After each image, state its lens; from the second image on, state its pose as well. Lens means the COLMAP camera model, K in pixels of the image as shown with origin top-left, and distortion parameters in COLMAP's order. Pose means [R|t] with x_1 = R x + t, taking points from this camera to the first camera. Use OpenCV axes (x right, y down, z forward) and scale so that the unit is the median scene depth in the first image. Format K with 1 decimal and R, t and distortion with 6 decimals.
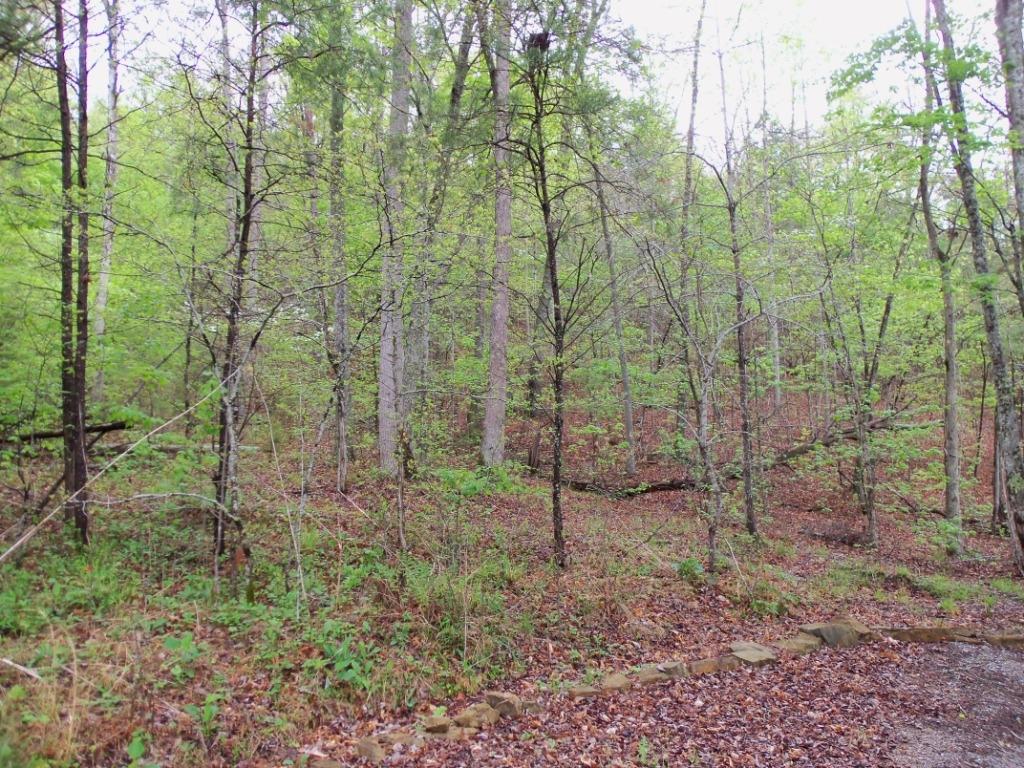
lens RADIAL K [[856.7, 0, 512.0], [0, 856.7, 384.0], [0, 0, 1]] dist [-0.023943, -0.006208]
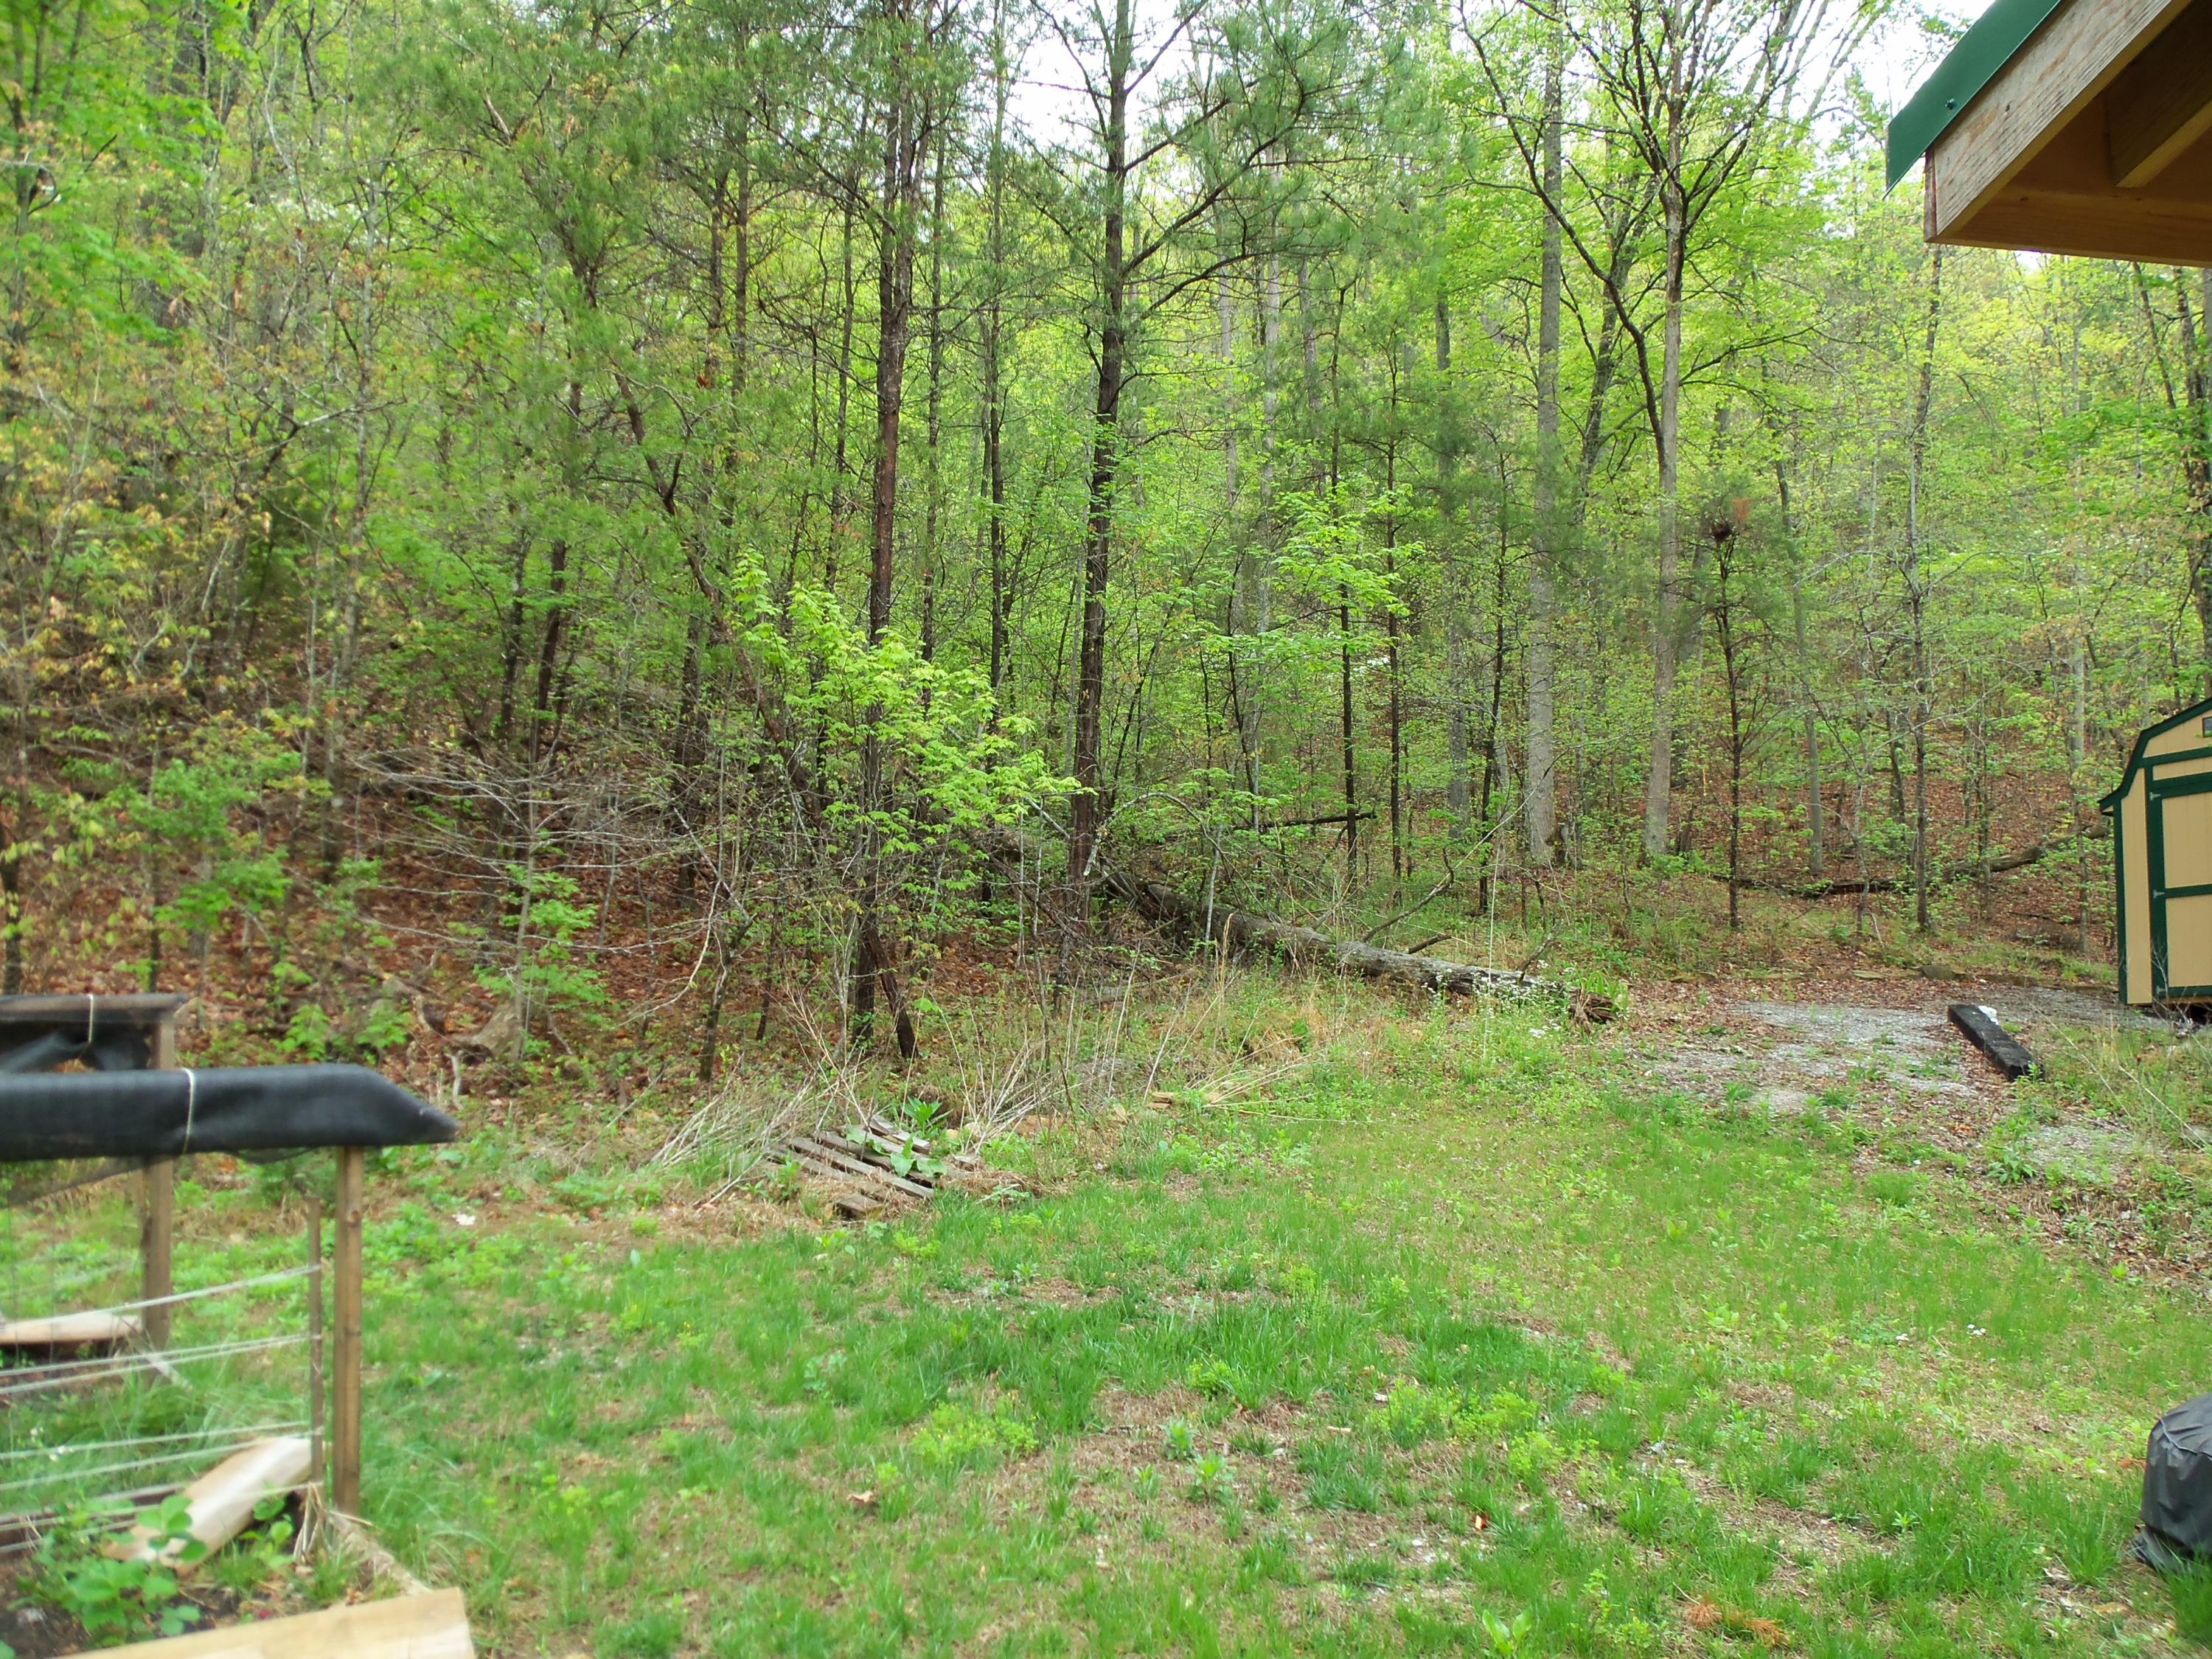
lens RADIAL K [[1850.7, 0, 1106.0], [0, 1850.7, 829.5], [0, 0, 1]] dist [-0.023943, -0.006208]
pose [[0.968518, 0.012150, -0.248646, -0.129327], [0.006874, 0.997122, 0.075500, -0.118830], [0.248847, -0.074833, 0.965647, -1.447399]]
